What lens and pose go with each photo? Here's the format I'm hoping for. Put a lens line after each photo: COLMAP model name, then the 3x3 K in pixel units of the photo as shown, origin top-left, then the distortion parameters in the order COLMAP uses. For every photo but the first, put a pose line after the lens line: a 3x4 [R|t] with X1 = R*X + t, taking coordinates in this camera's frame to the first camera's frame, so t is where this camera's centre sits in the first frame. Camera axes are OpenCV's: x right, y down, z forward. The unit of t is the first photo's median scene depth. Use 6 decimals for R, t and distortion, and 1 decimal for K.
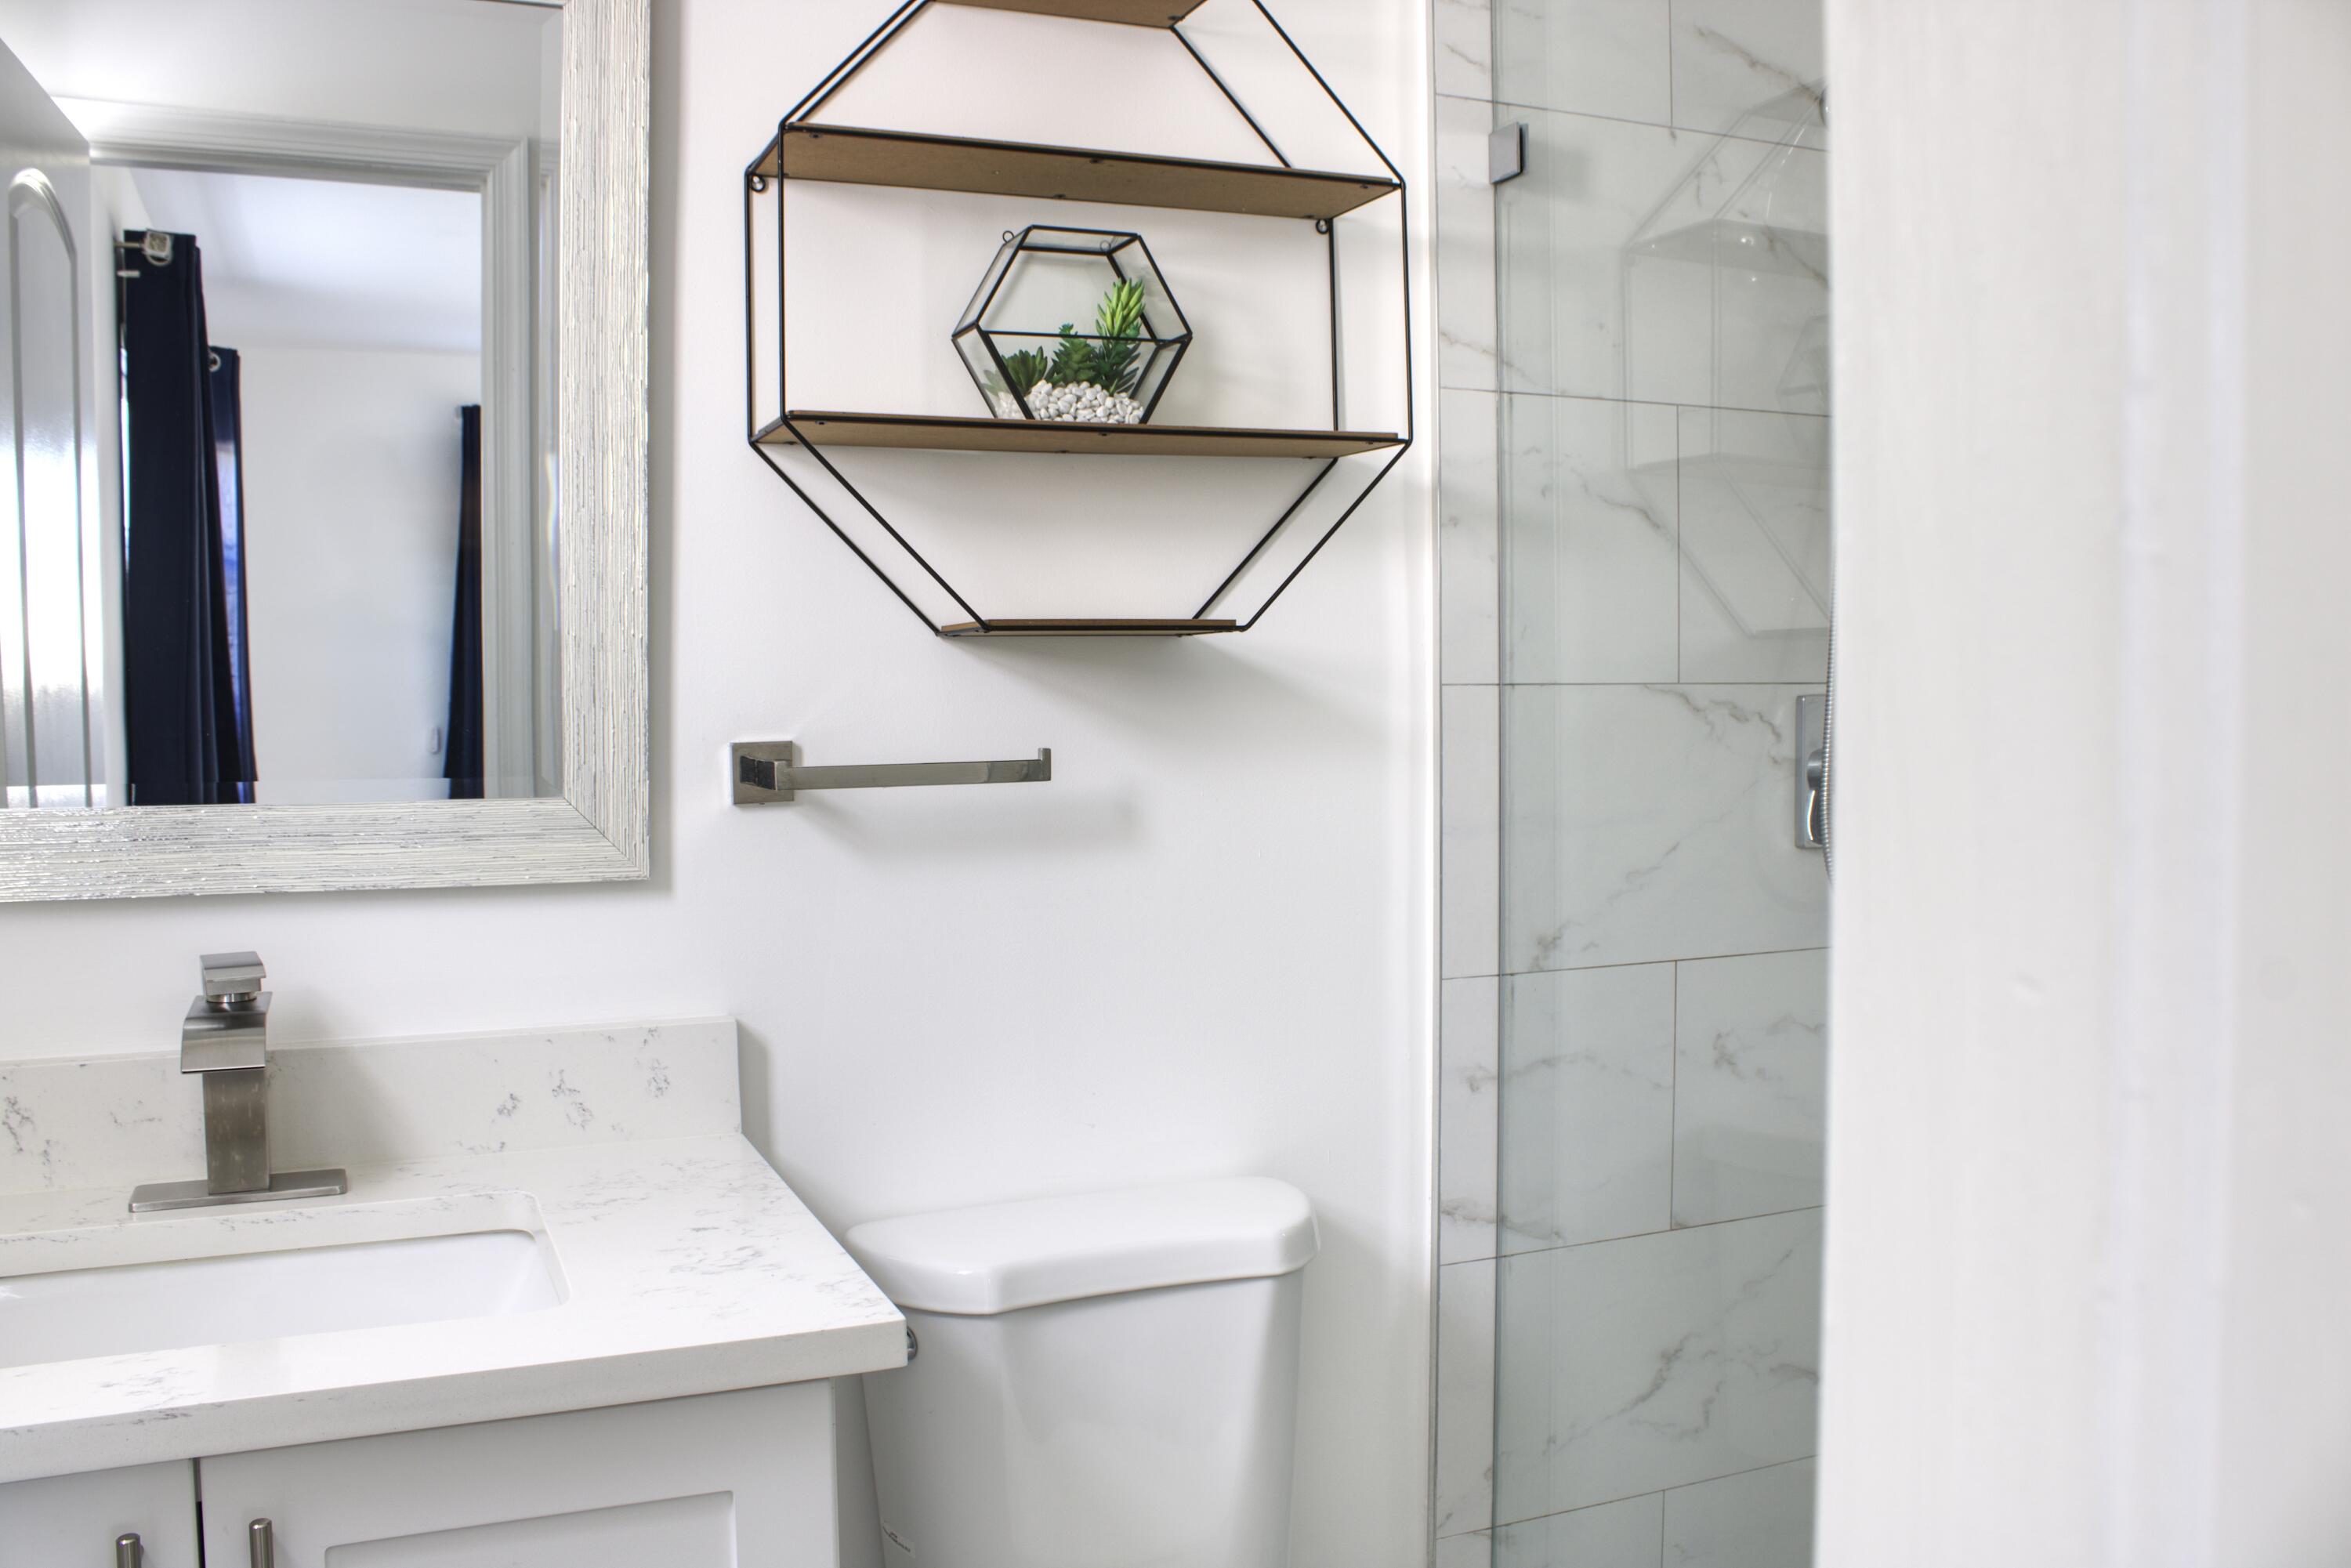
lens RADIAL K [[2009.3, 0, 1178.8], [0, 2009.3, 784.4], [0, 0, 1]] dist [-0.120460, 0.073750]
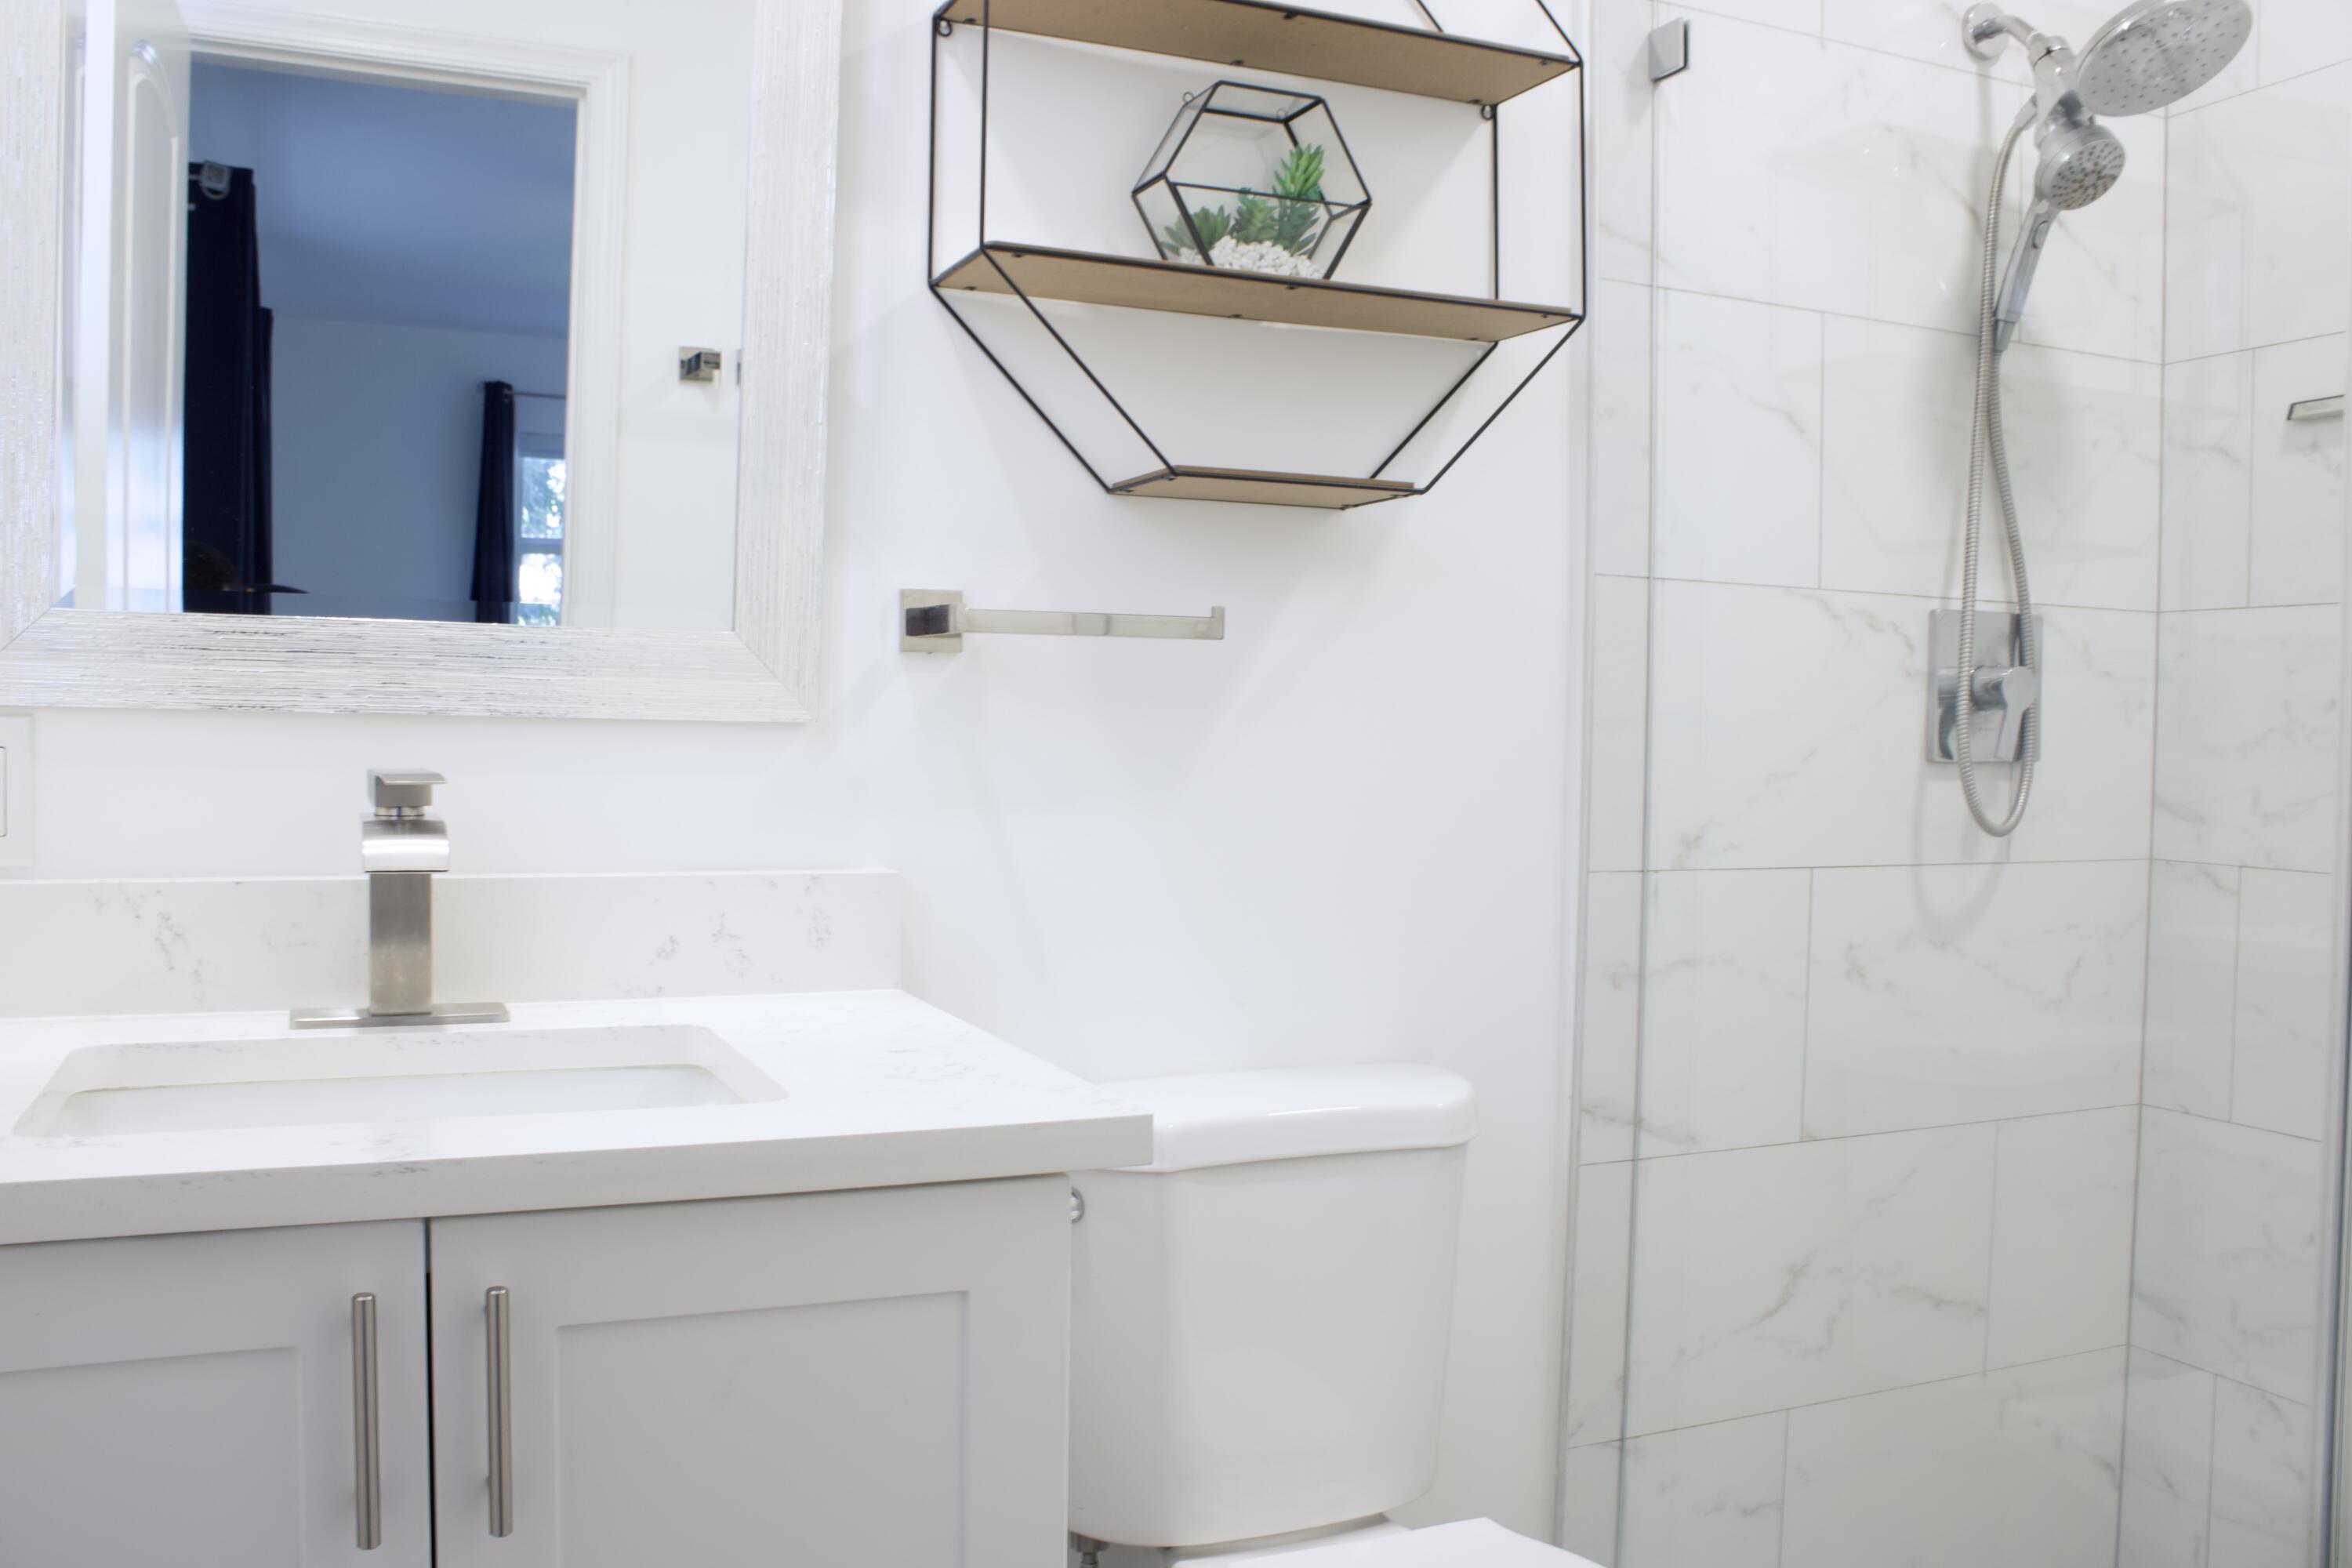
lens RADIAL K [[2010.2, 0, 1178.6], [0, 2010.2, 784.0], [0, 0, 1]] dist [-0.120460, 0.073750]
pose [[0.999510, 0.024907, 0.018952, -0.098724], [-0.024464, 0.999430, -0.023245, 0.088964], [-0.019520, 0.022770, 0.999550, 0.016743]]
